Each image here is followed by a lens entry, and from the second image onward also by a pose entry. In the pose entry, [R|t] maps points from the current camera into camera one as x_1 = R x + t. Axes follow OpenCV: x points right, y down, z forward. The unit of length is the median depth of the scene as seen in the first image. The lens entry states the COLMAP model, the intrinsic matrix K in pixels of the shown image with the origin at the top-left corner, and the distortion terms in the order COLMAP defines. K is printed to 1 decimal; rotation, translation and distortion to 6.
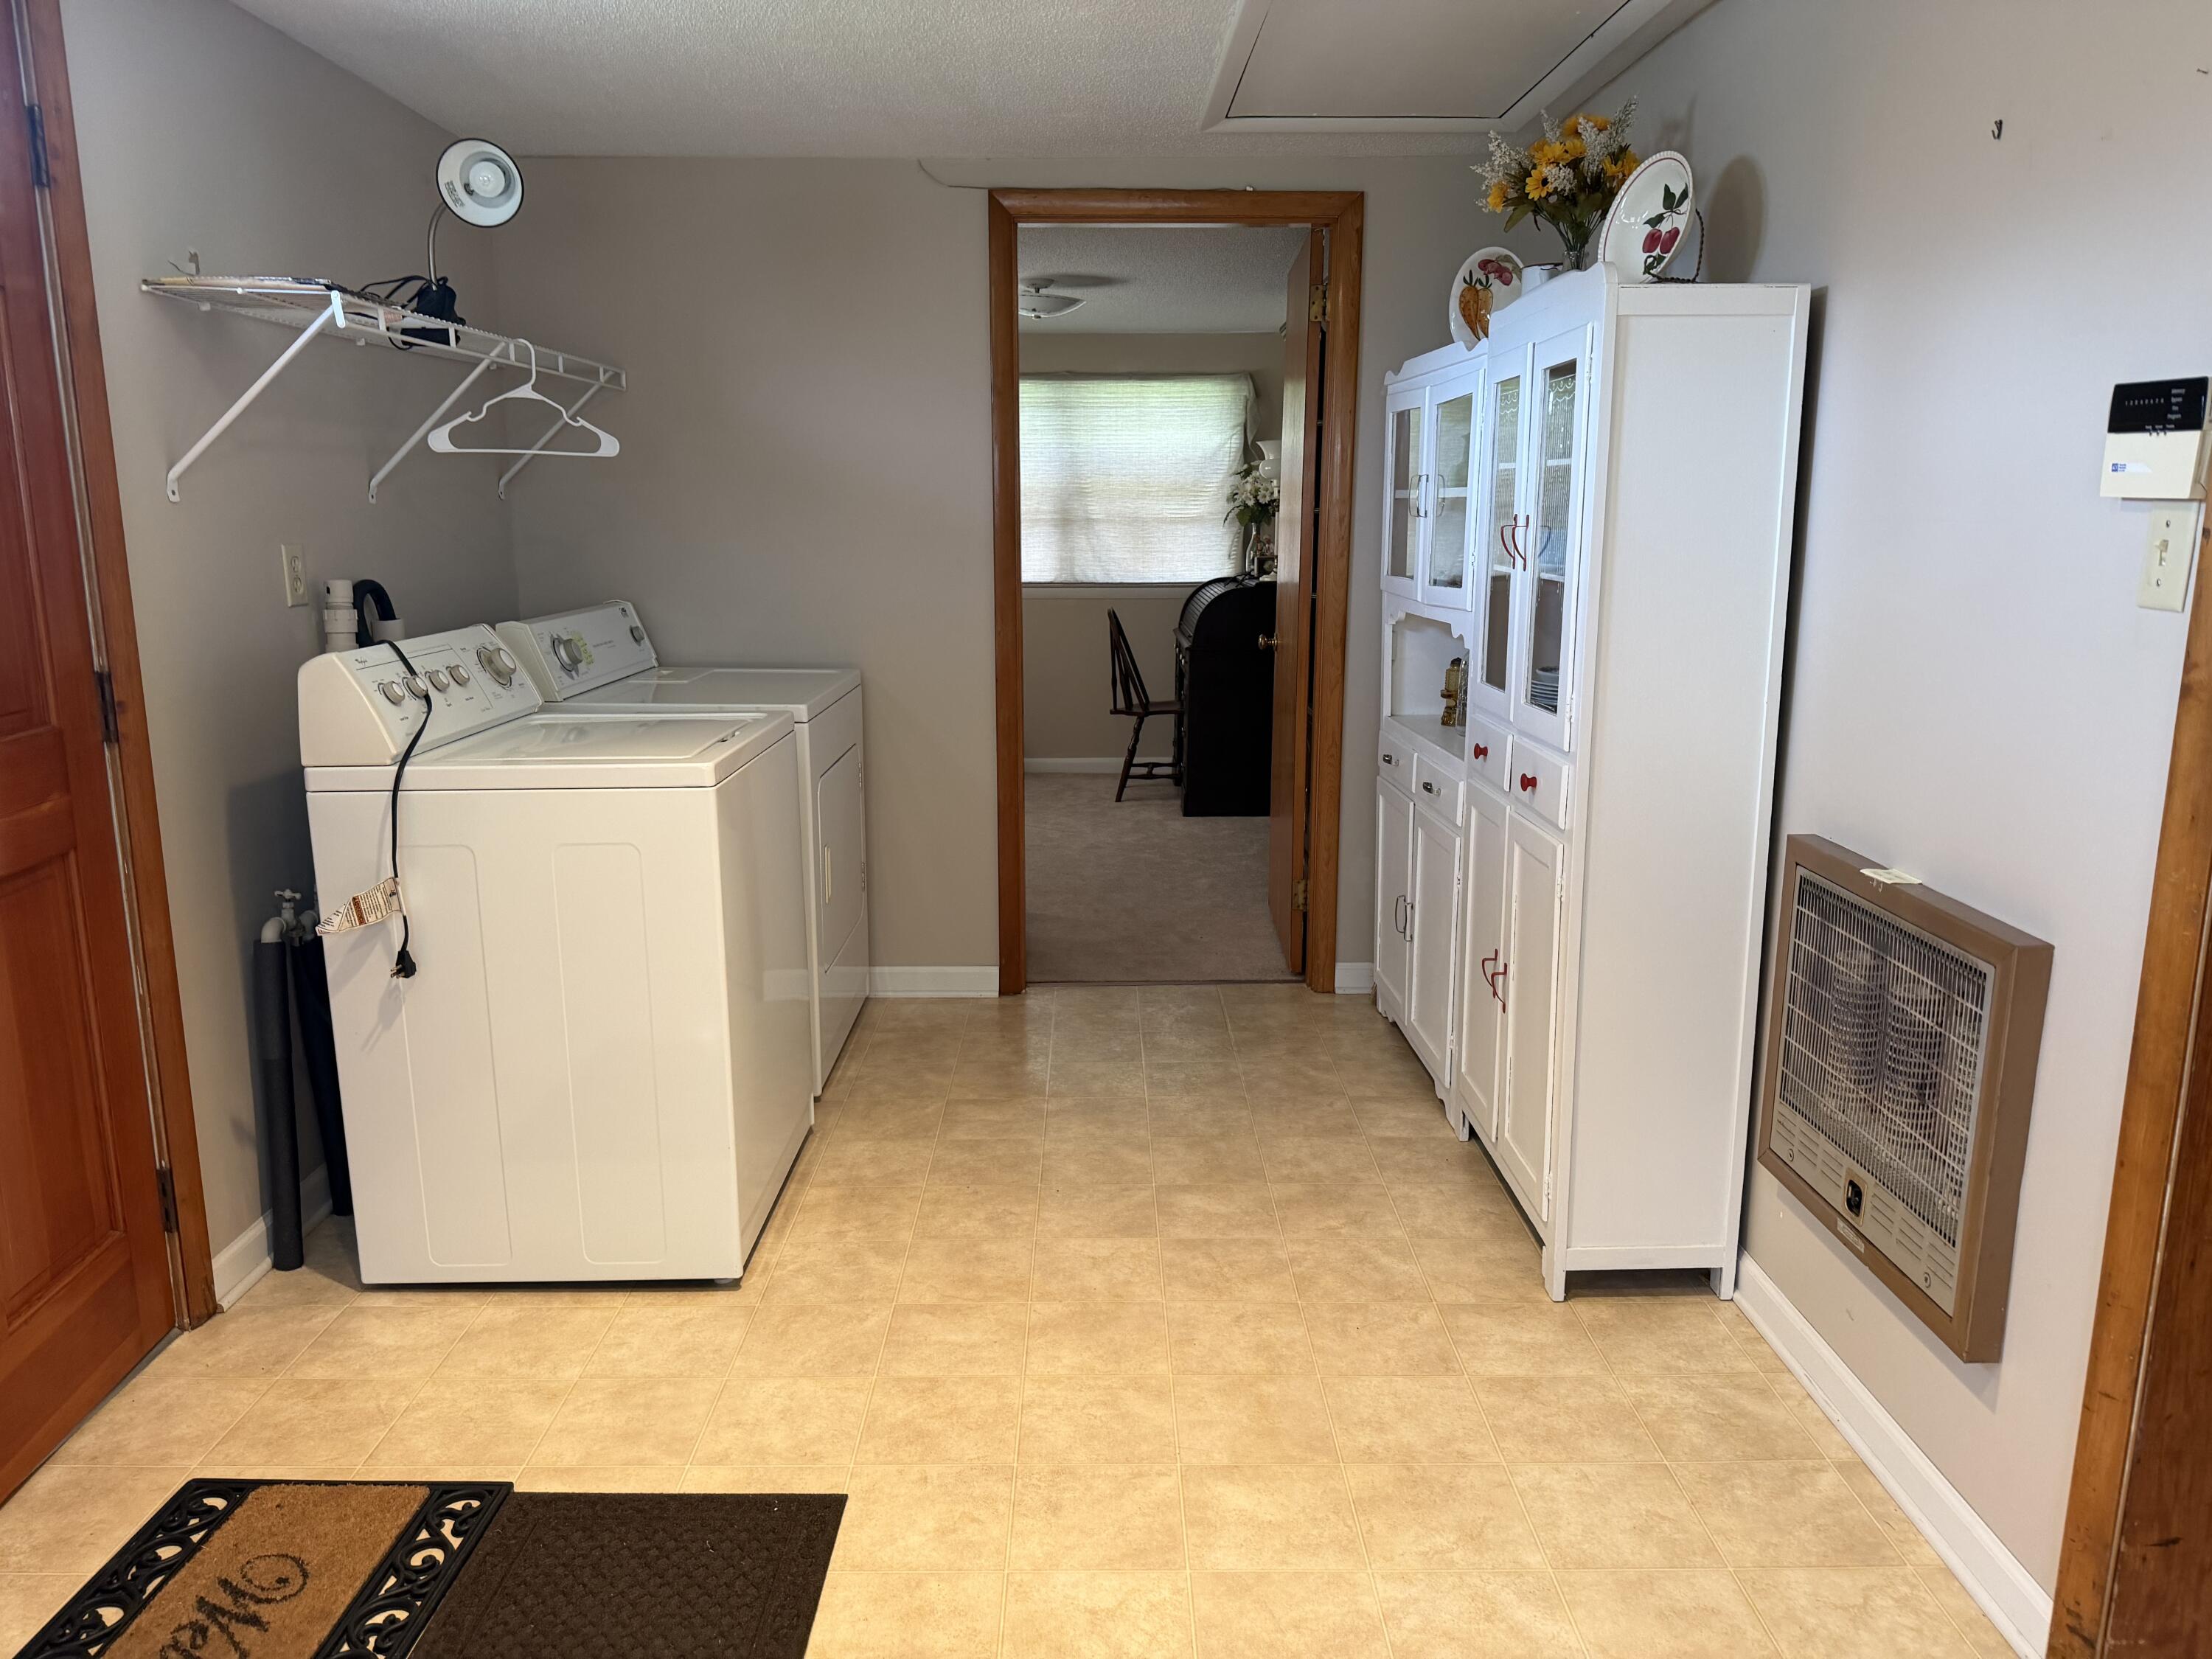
lens RADIAL K [[1566.2, 0, 1106.0], [0, 1566.2, 829.5], [0, 0, 1]] dist [0.128566, -0.152066]
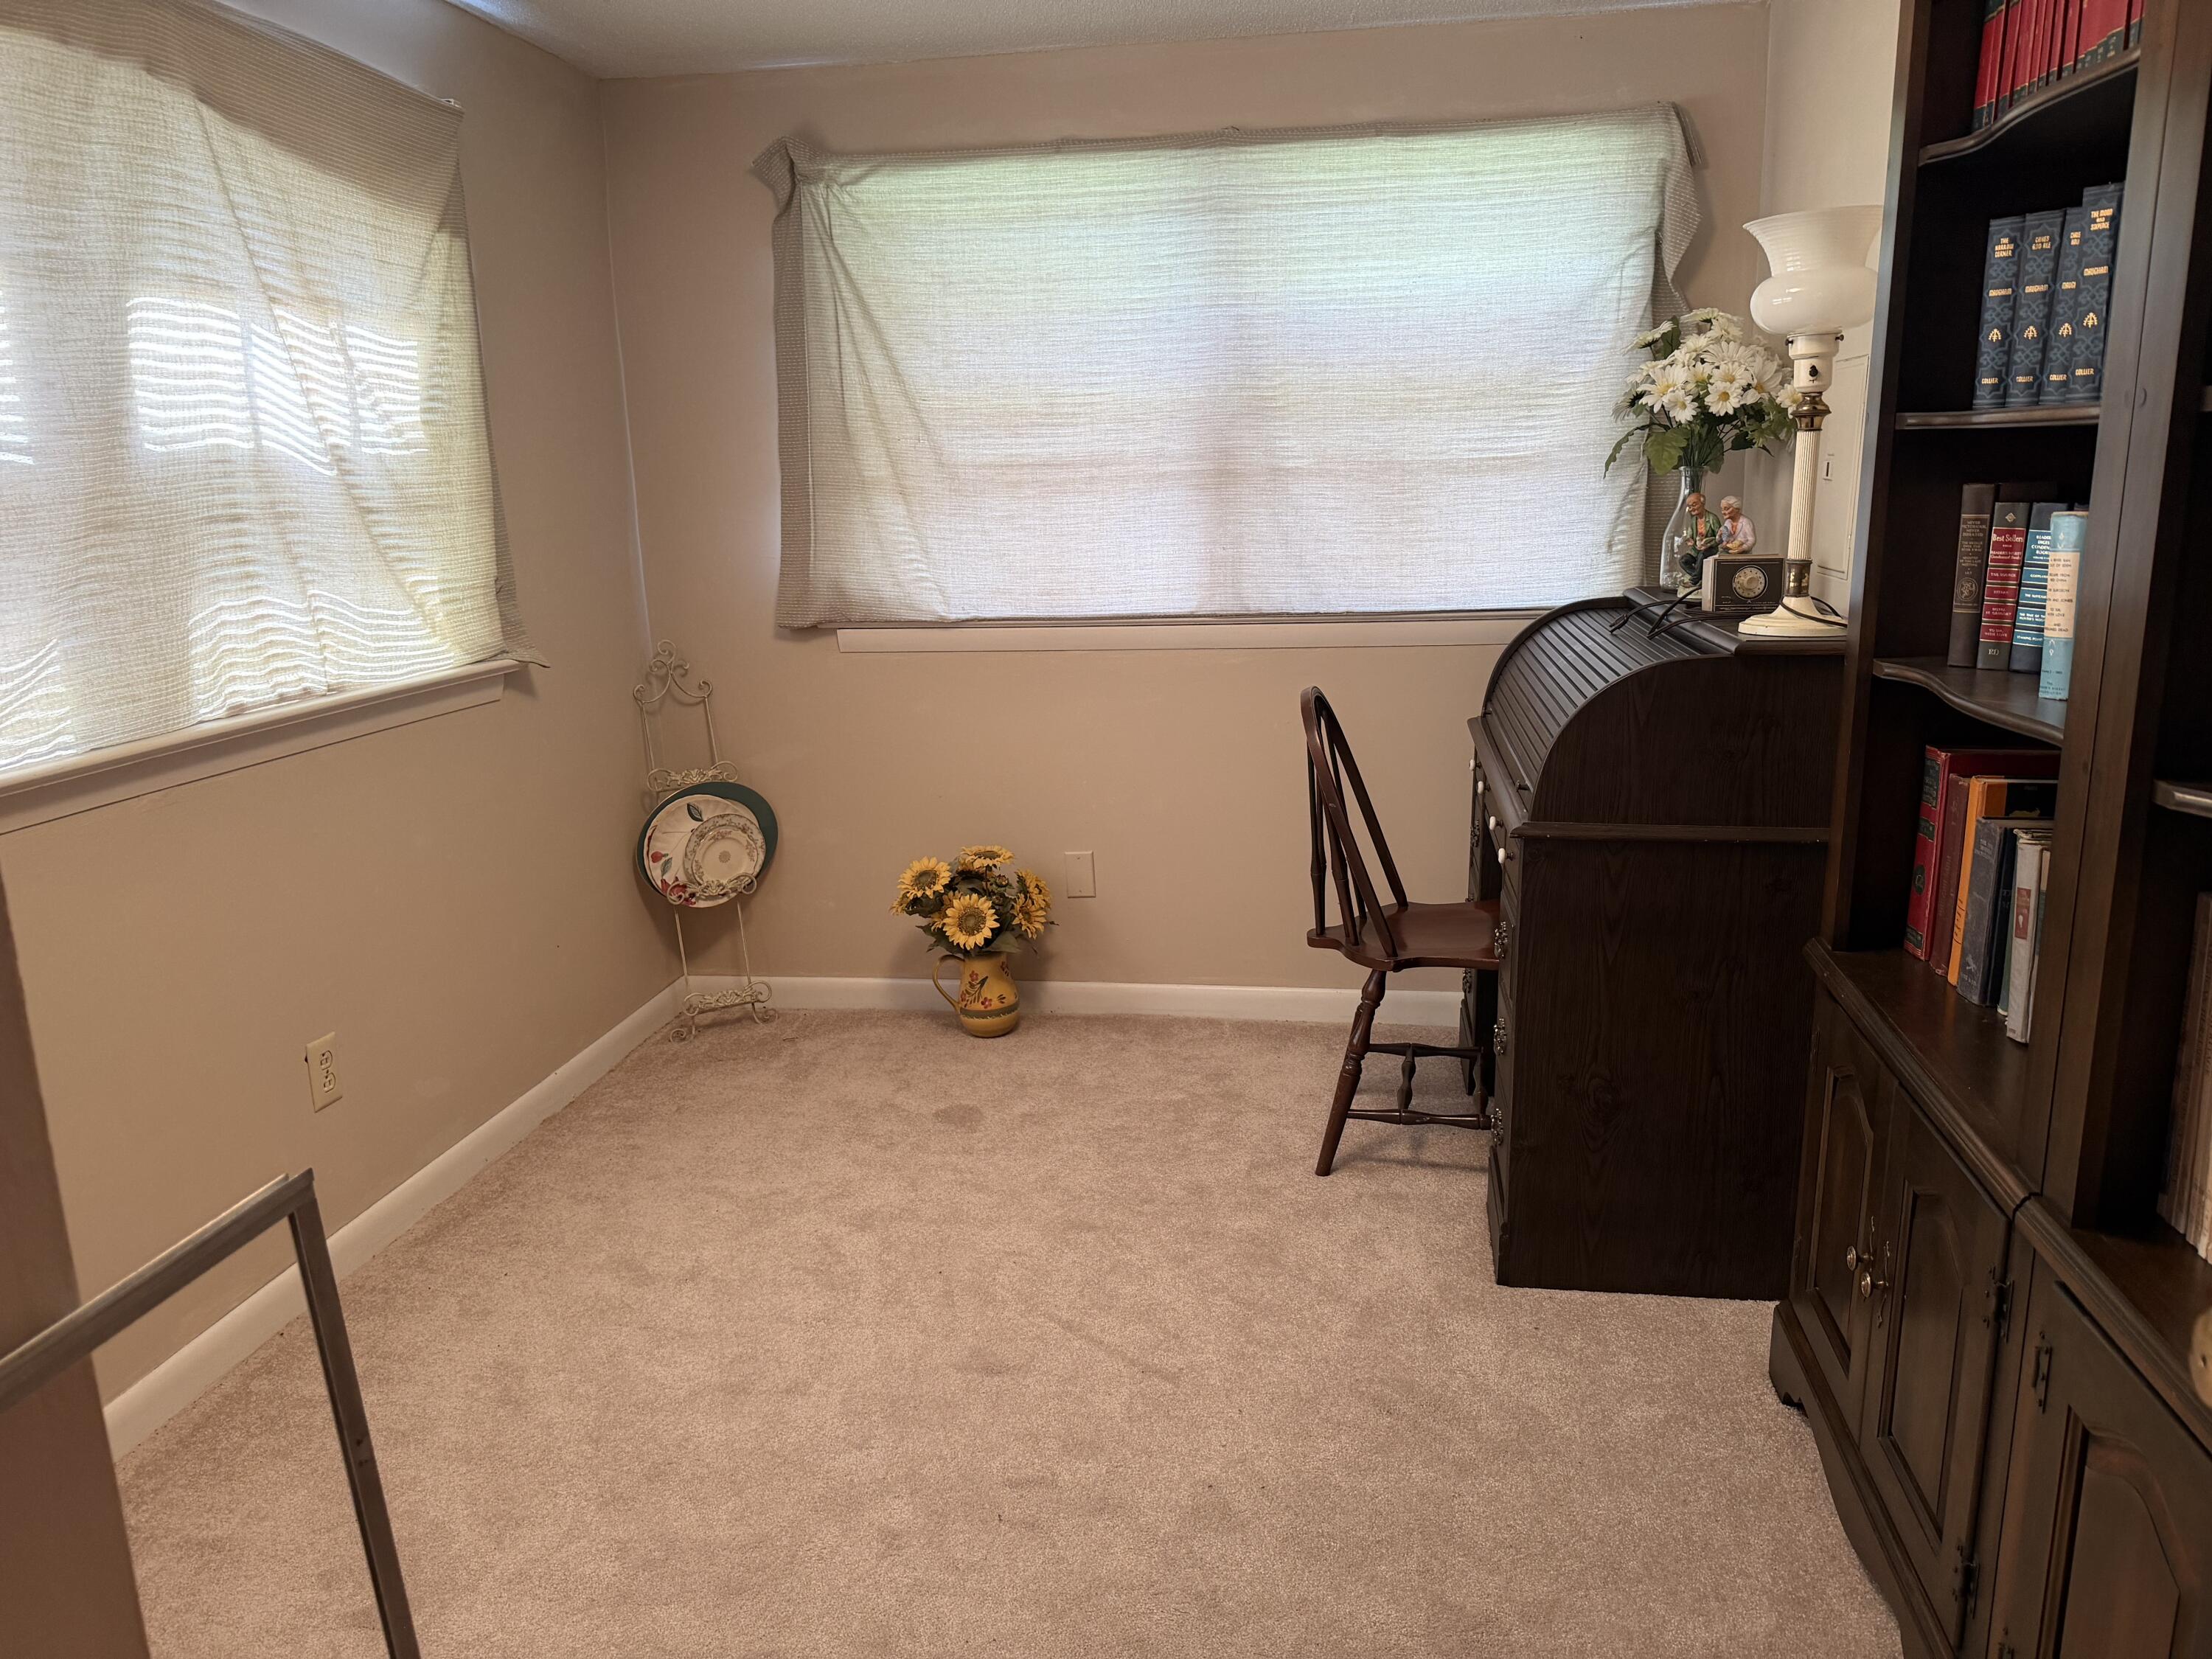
lens RADIAL K [[1566.2, 0, 1106.0], [0, 1566.2, 829.5], [0, 0, 1]] dist [0.128566, -0.152066]
pose [[0.984048, 0.015942, -0.177186, 0.022157], [-0.010859, 0.999502, 0.029617, -0.110748], [0.177570, -0.027220, 0.983732, 0.562564]]
